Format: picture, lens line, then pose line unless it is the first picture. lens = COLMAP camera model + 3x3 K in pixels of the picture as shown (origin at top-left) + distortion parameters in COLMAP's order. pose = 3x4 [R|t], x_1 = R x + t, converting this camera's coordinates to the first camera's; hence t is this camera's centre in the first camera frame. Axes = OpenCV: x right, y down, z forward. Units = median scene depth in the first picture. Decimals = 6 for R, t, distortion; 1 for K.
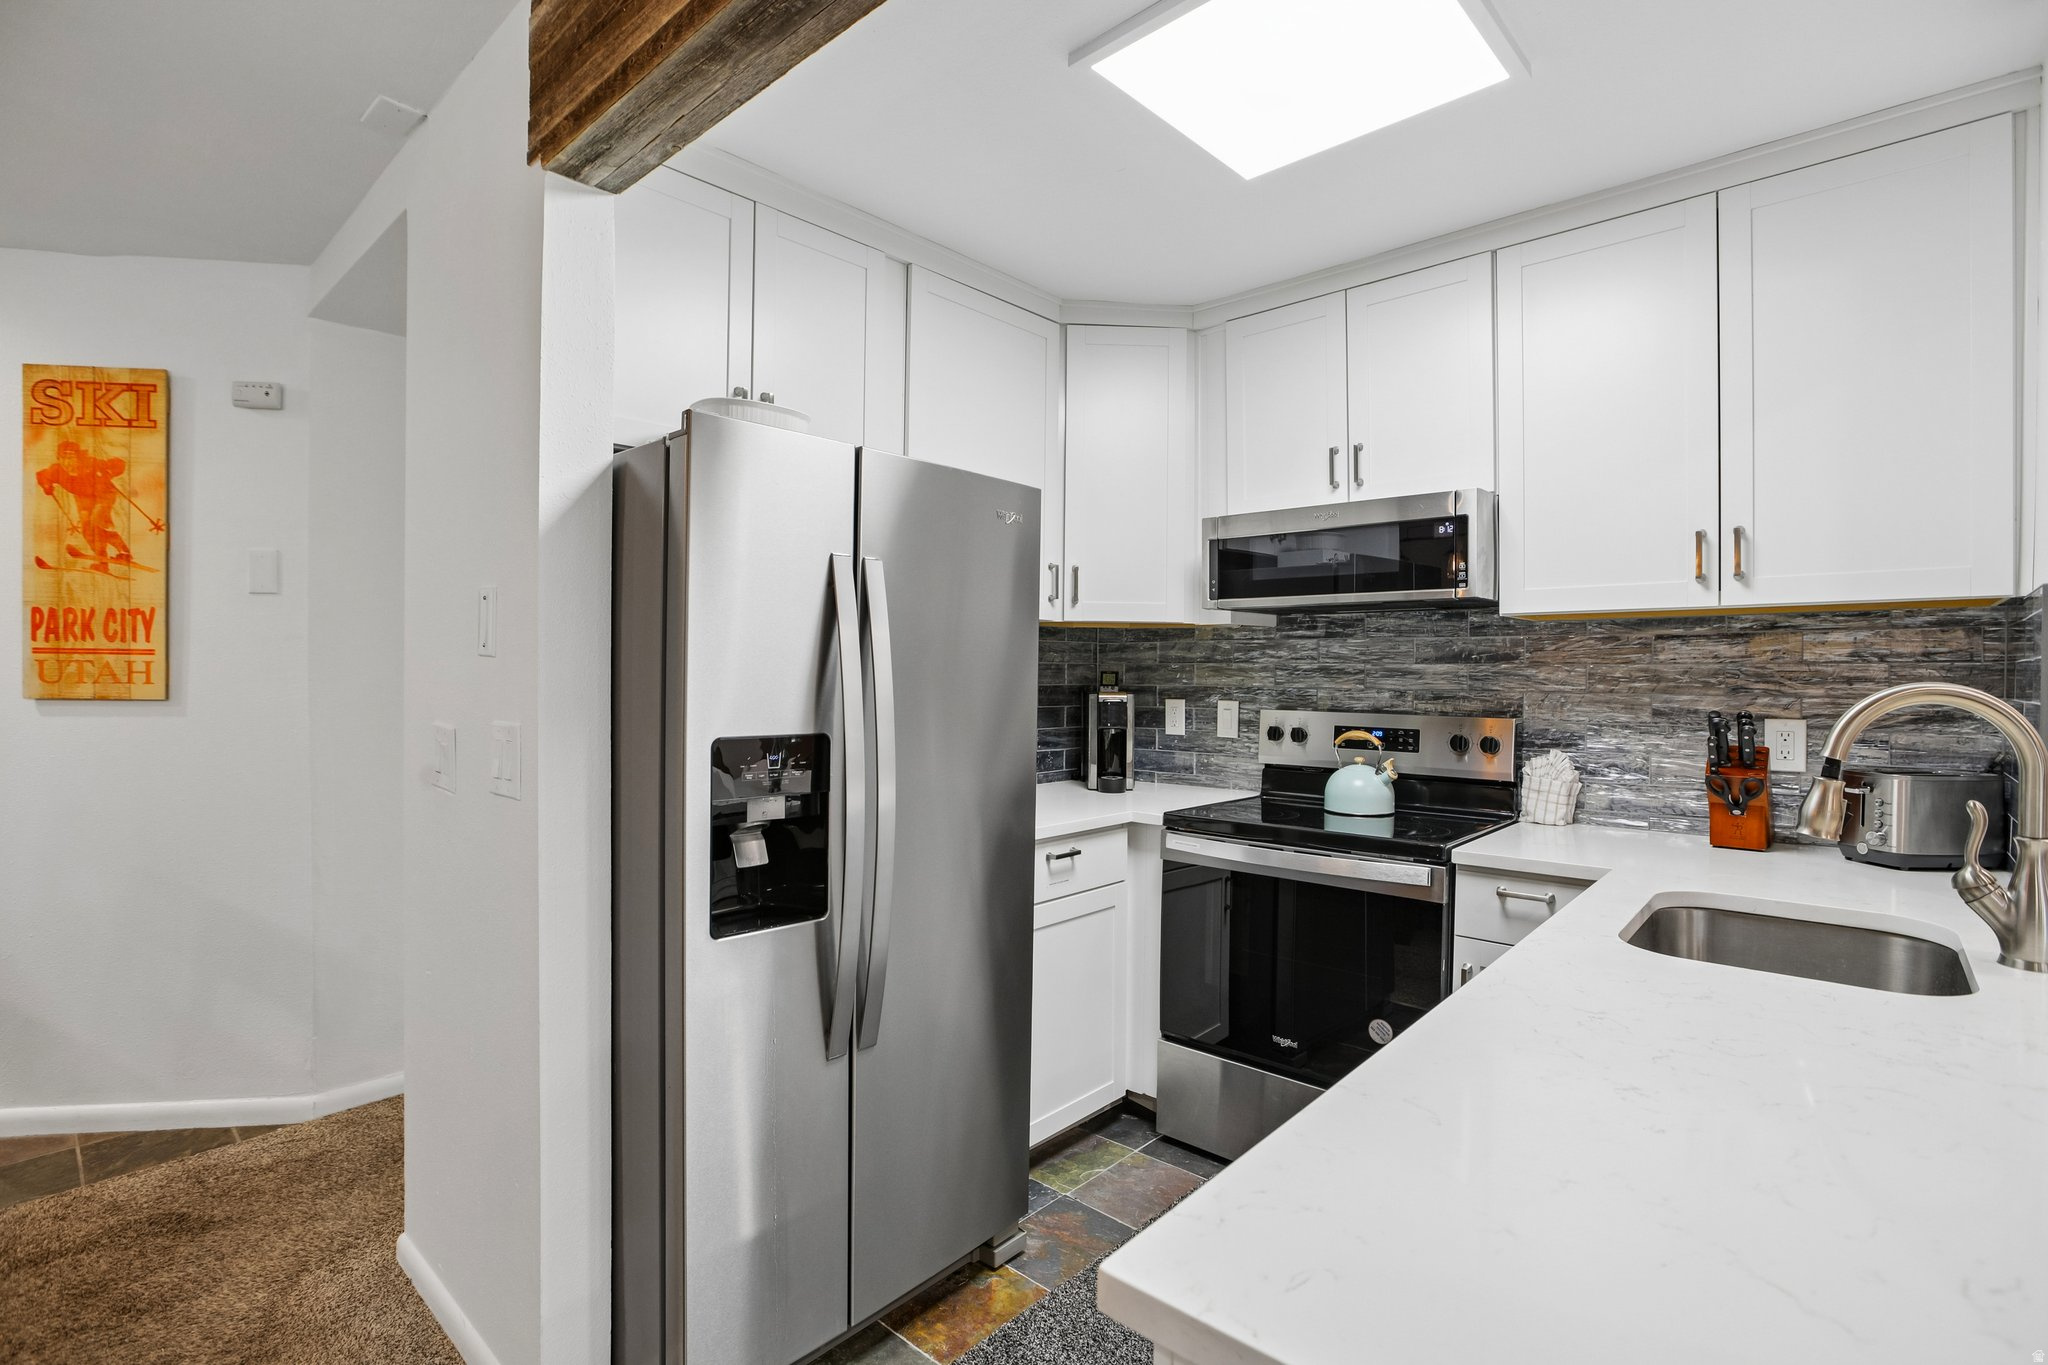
lens RADIAL K [[1000.5, 0, 985.8], [0, 1000.5, 680.8], [0, 0, 1]] dist [-0.055310, 0.025102]
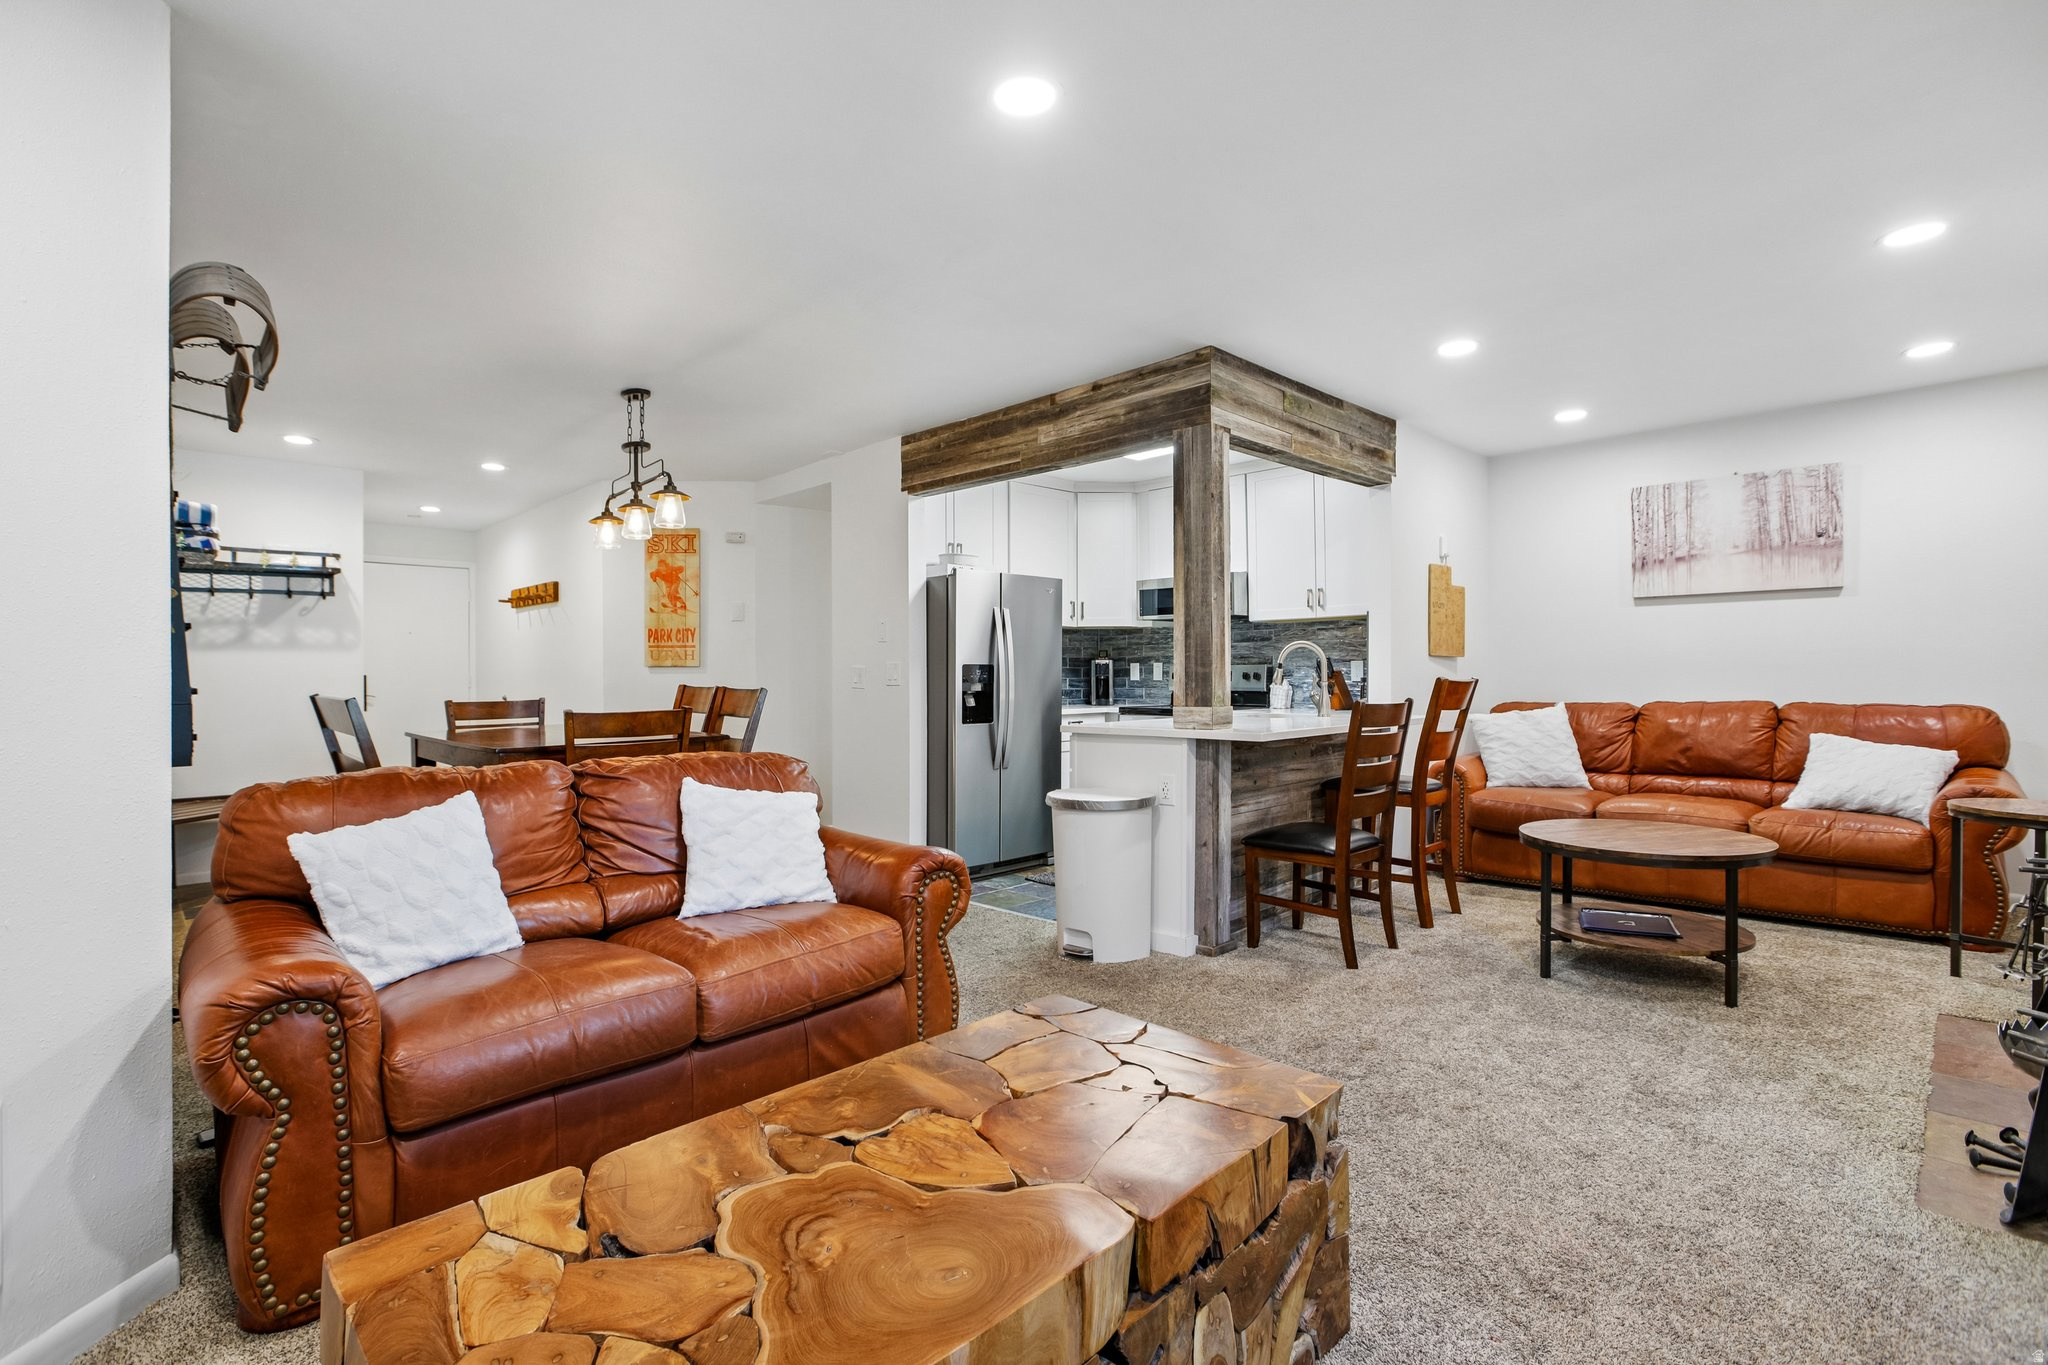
lens RADIAL K [[983.4, 0, 994.1], [0, 983.4, 691.6], [0, 0, 1]] dist [-0.050190, 0.020187]
pose [[0.998647, -0.014245, -0.050021, -0.001219], [0.014720, 0.999850, 0.009132, 0.071756], [0.049883, -0.009856, 0.998706, -1.385055]]
